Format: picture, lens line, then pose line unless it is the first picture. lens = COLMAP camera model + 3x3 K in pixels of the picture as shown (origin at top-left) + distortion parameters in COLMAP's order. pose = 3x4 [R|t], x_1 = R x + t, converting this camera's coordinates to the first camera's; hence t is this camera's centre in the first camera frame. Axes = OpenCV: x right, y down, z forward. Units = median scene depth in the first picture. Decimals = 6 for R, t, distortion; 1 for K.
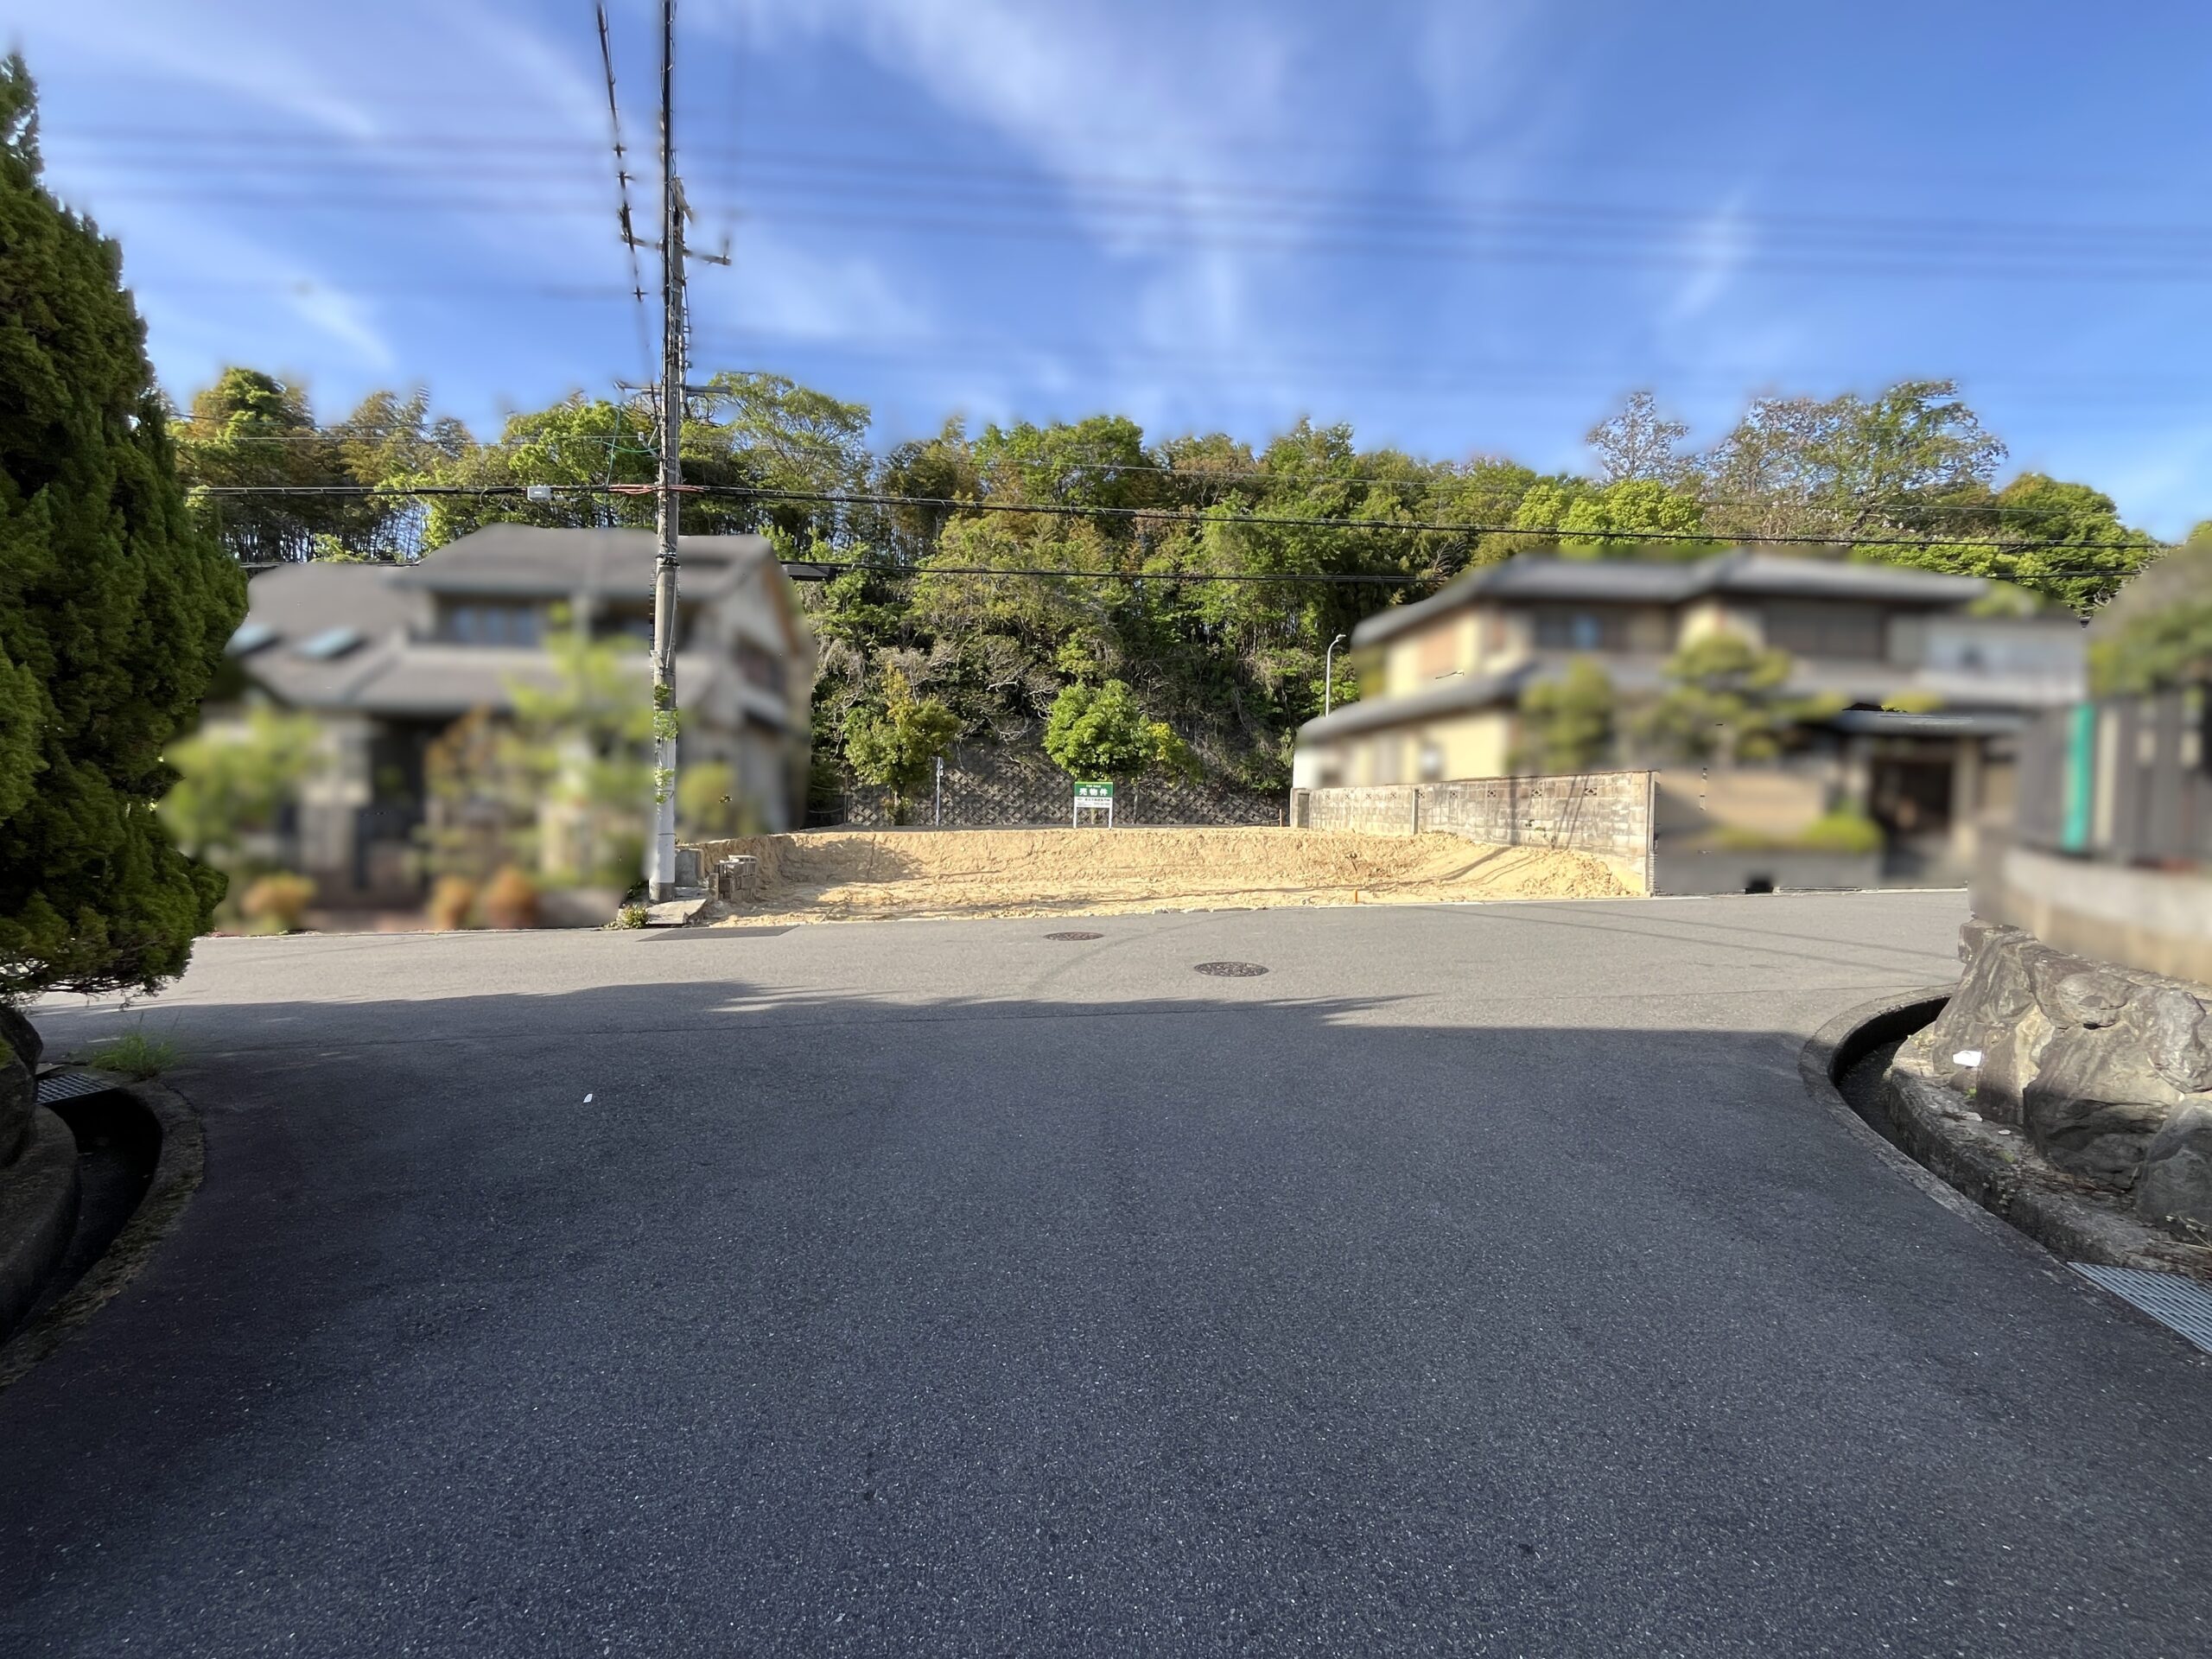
lens RADIAL K [[905.4, 0, 1101.7], [0, 905.4, 835.8], [0, 0, 1]] dist [-0.002666, -0.001296]
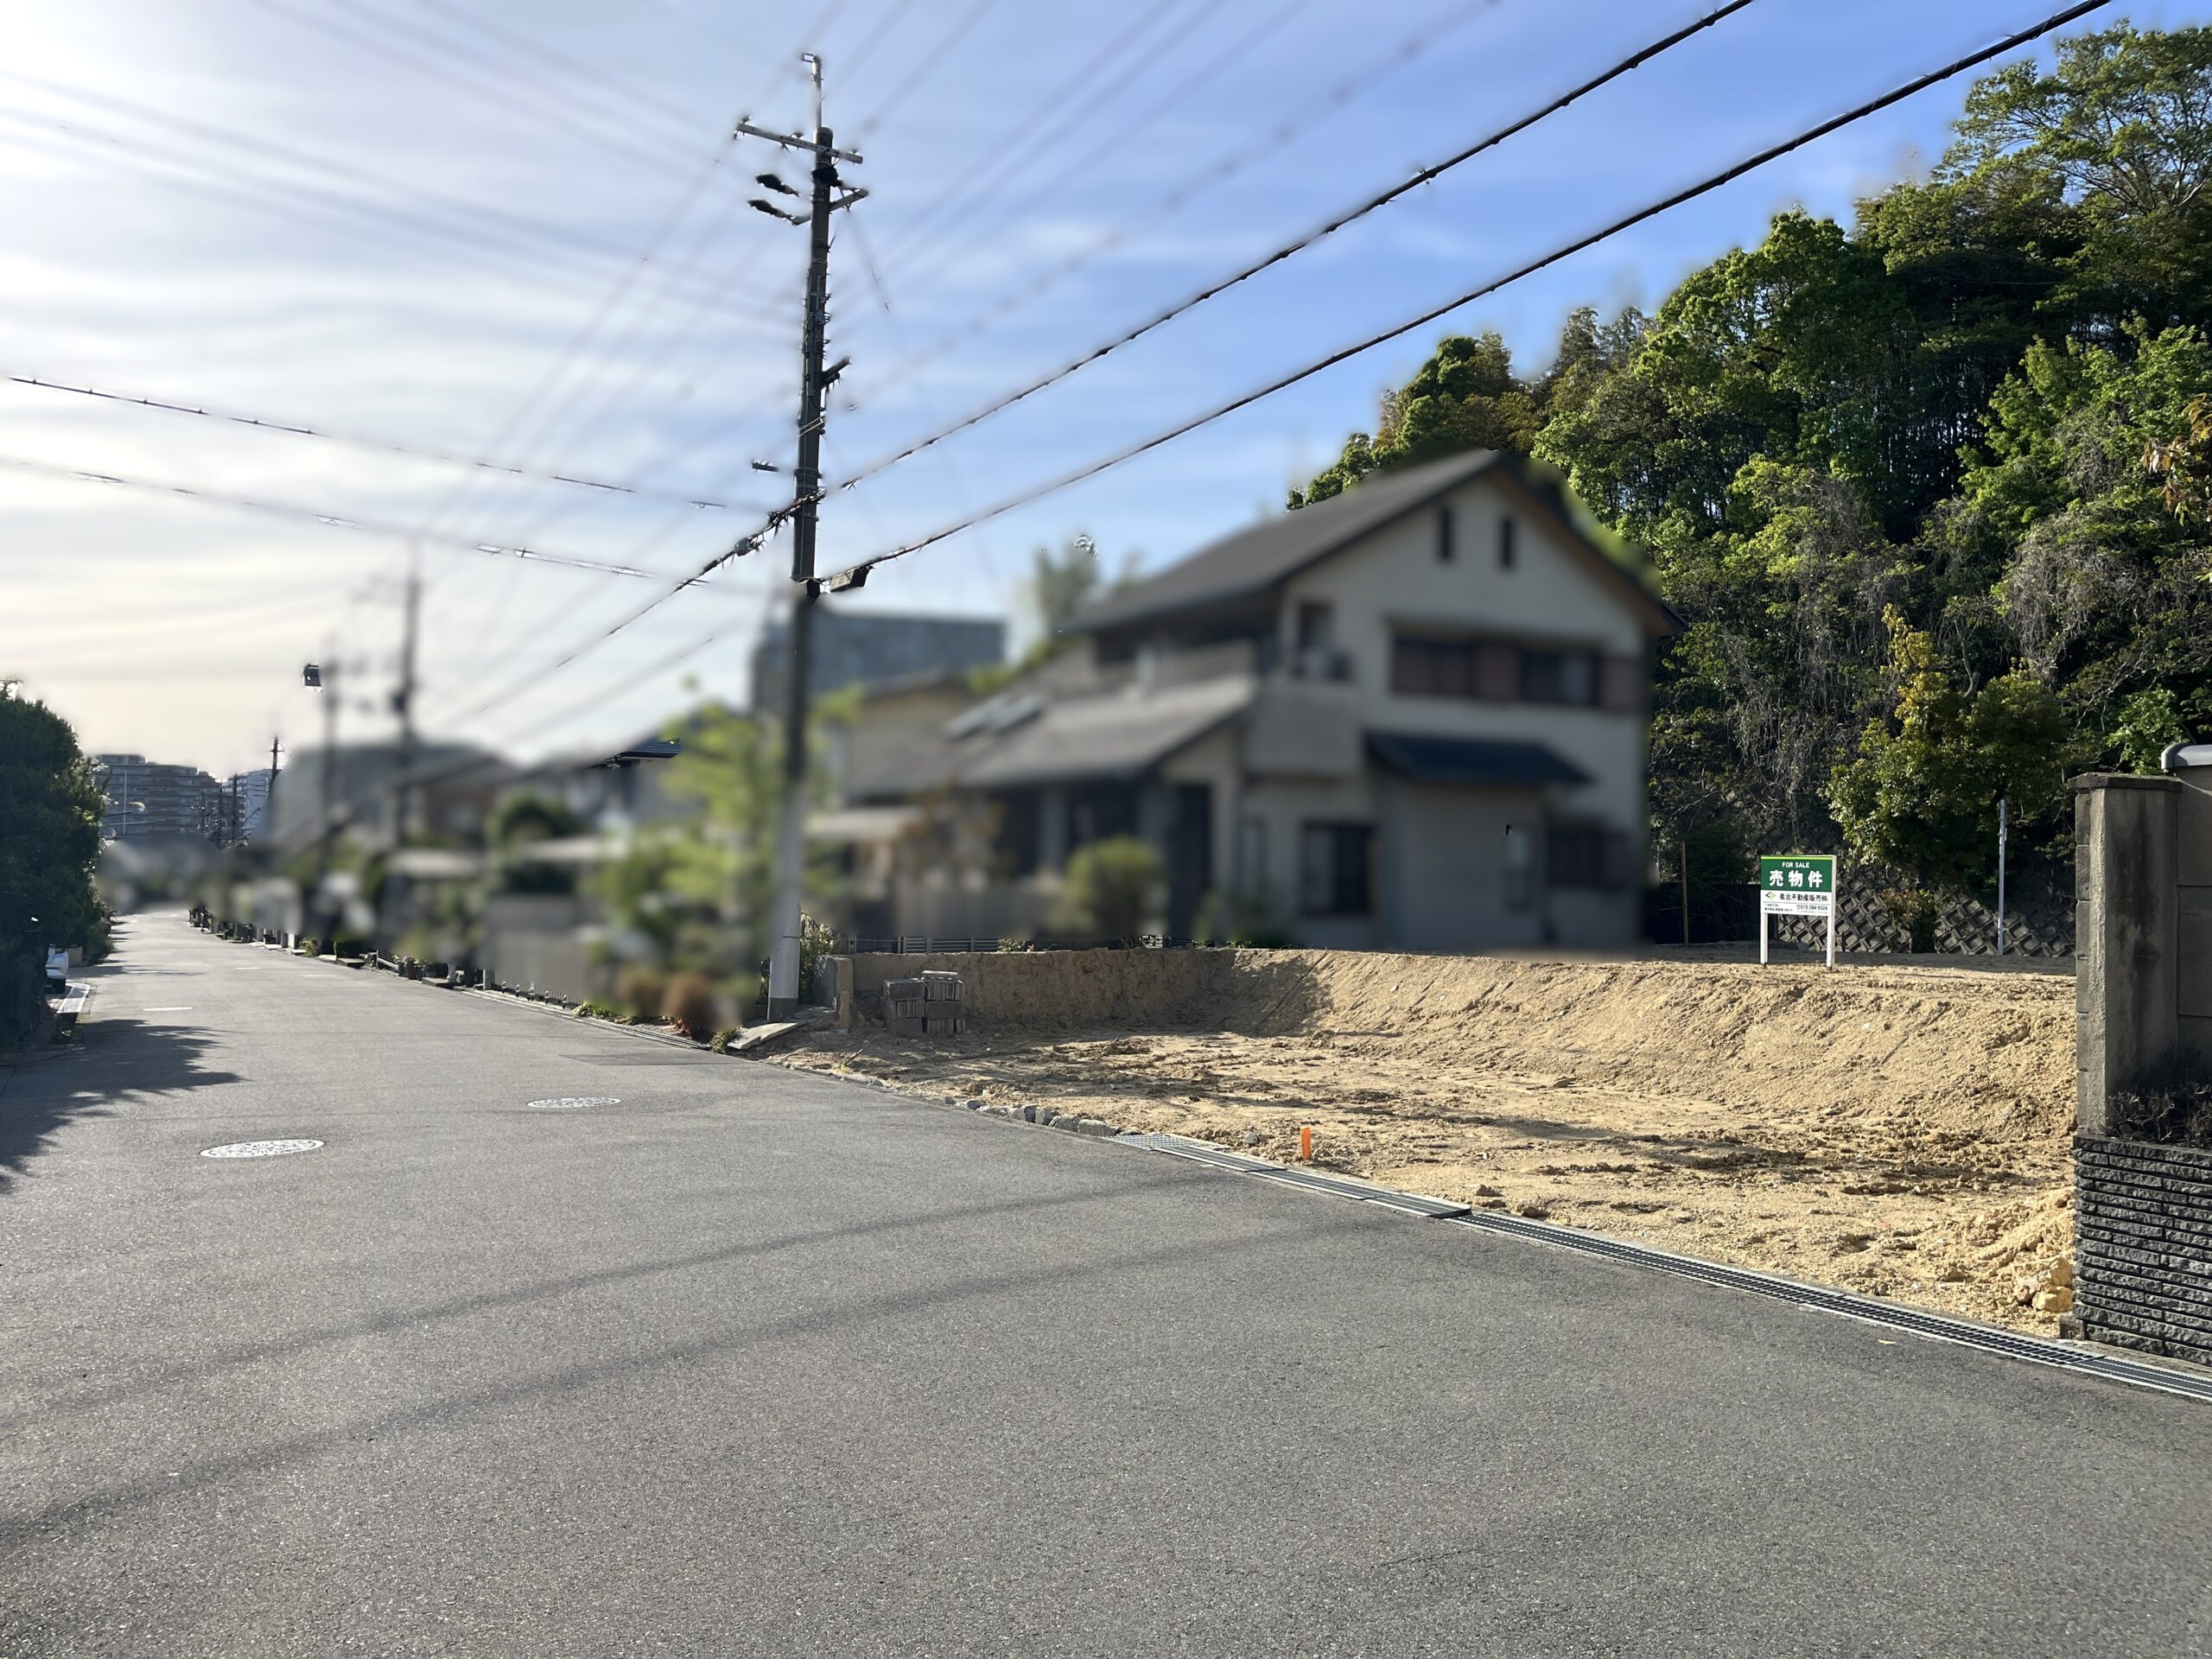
lens RADIAL K [[1670.0, 0, 1122.1], [0, 1670.0, 832.6], [0, 0, 1]] dist [0.069126, -0.086284]
pose [[0.417889, -0.028946, -0.908037, 0.279948], [-0.038491, 0.998031, -0.049528, -0.009152], [0.907682, 0.055648, 0.415952, 0.185803]]
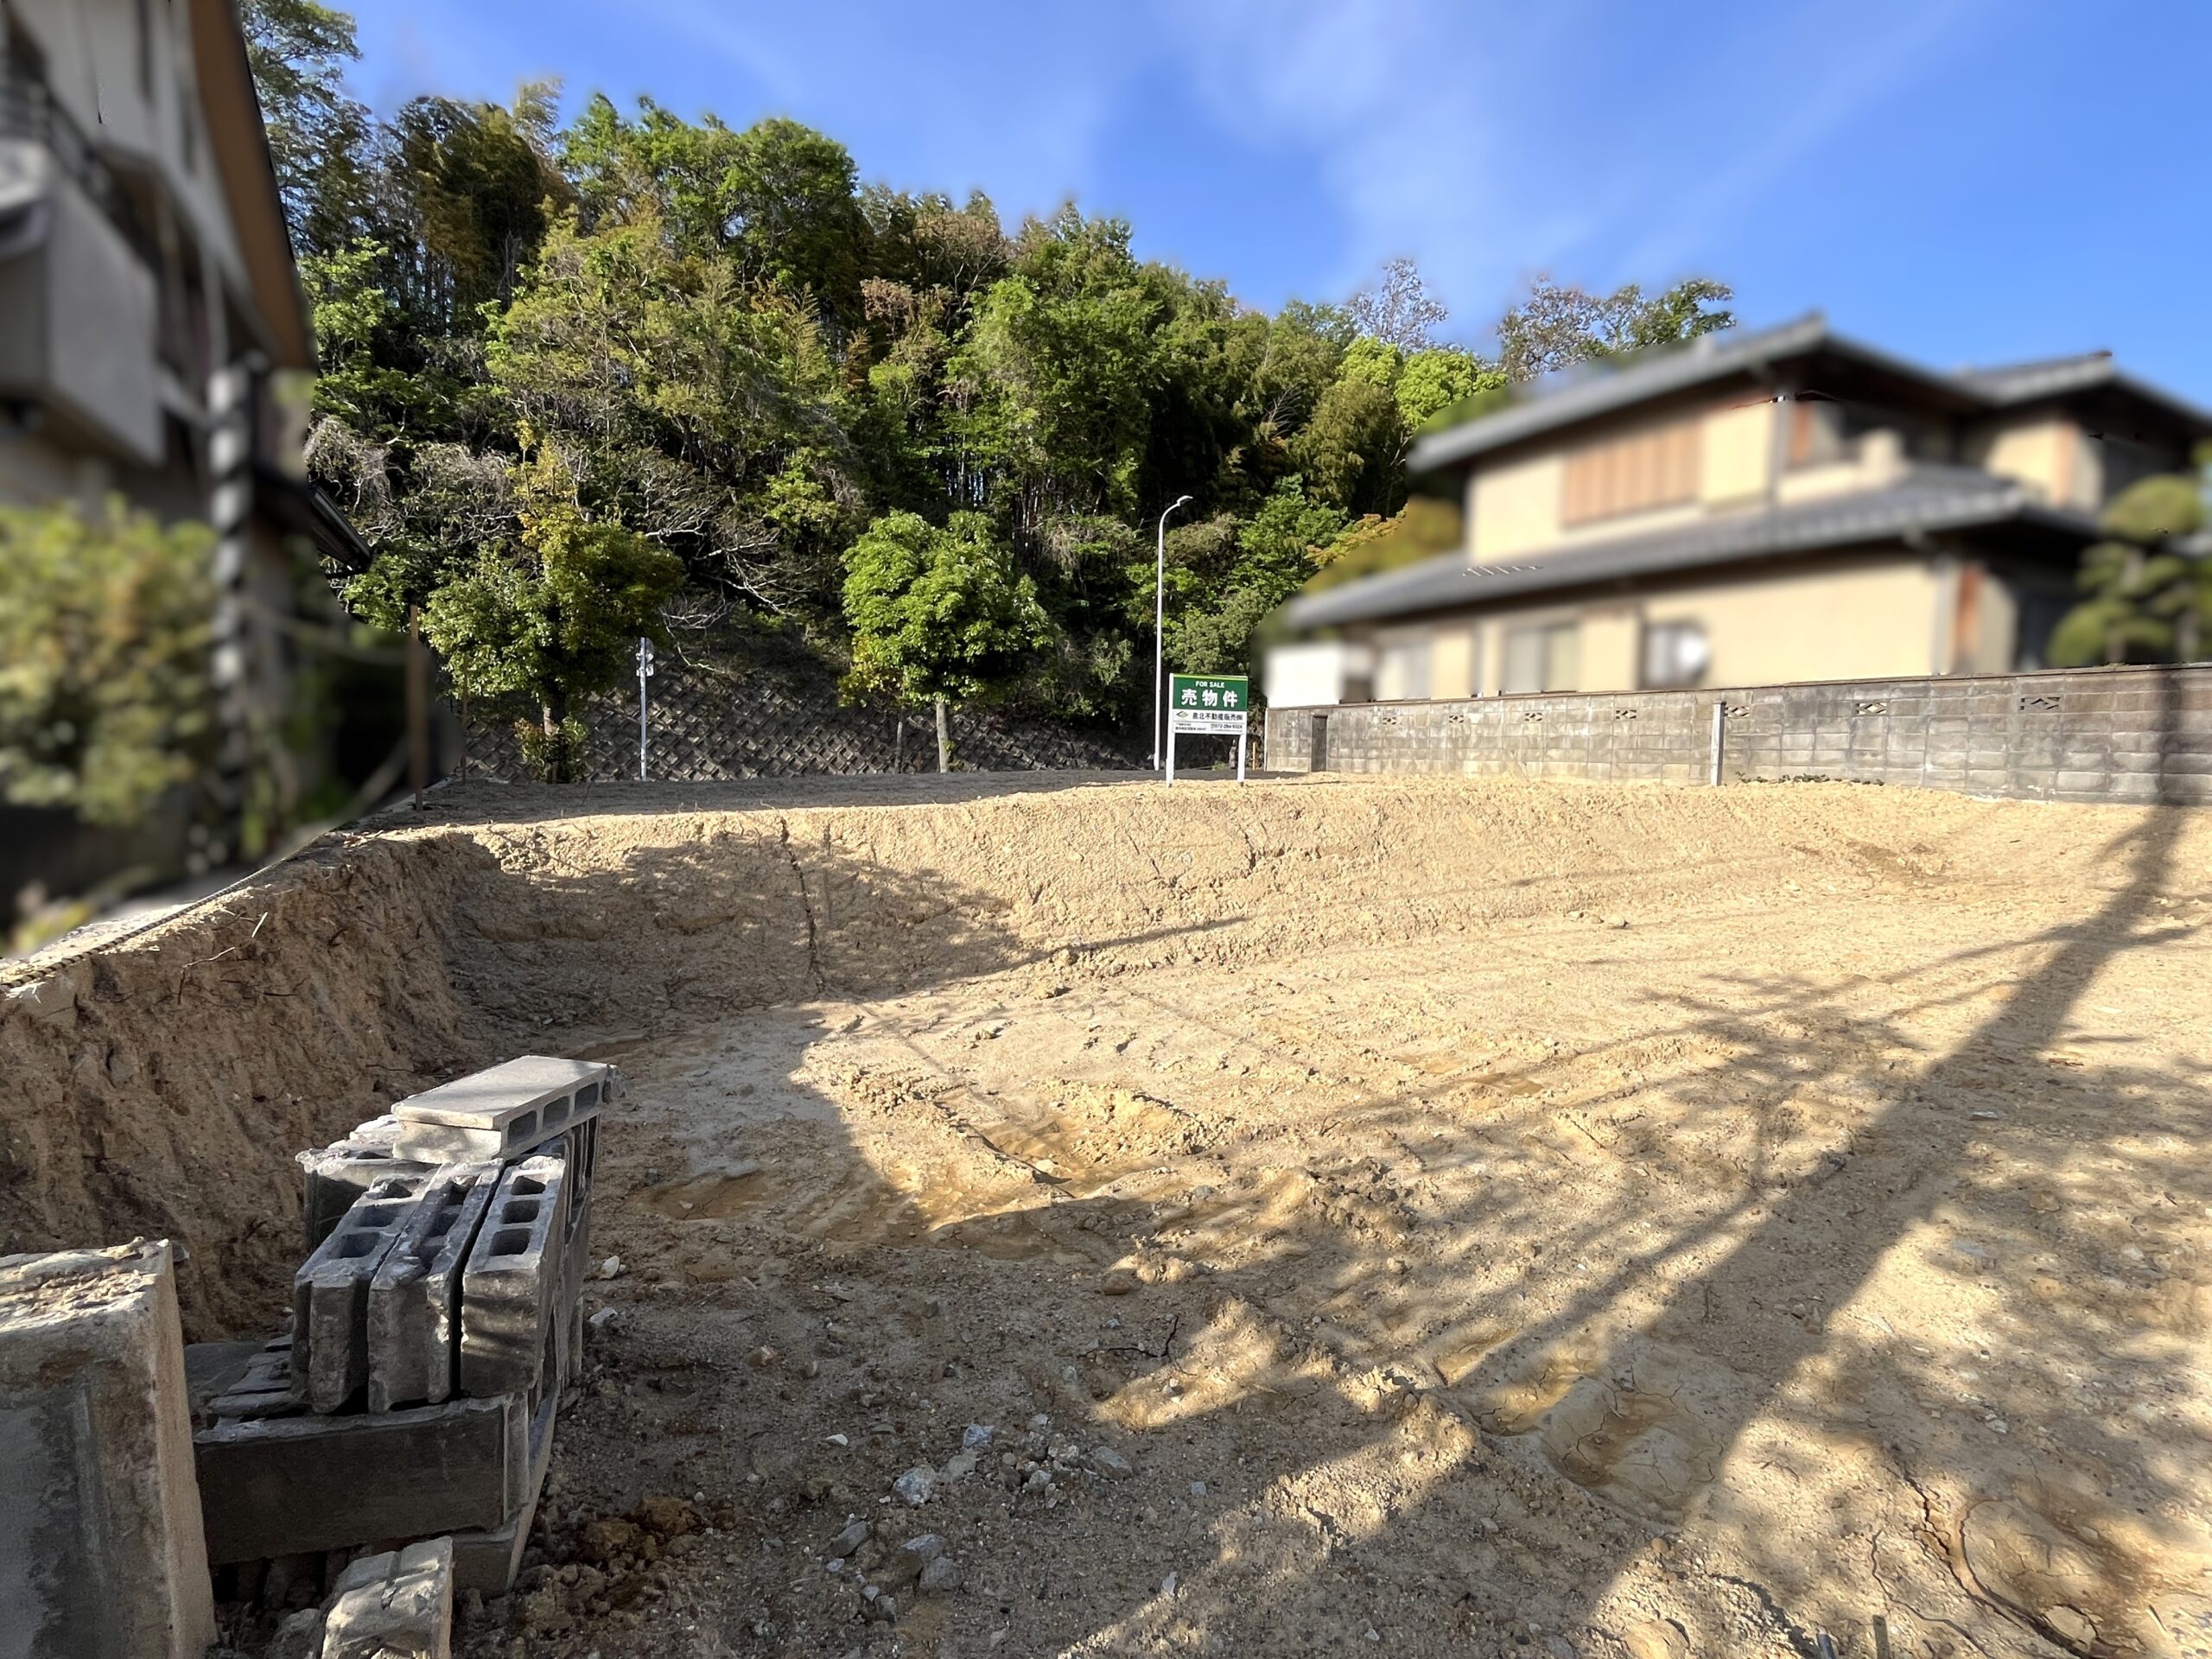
lens RADIAL K [[1045.4, 0, 1100.8], [0, 1045.4, 836.9], [0, 0, 1]] dist [-0.001964, 0.000243]
pose [[0.923380, -0.037850, 0.382016, -0.121195], [0.016908, 0.998172, 0.058030, -0.005948], [-0.383514, -0.047125, 0.922332, 0.270159]]
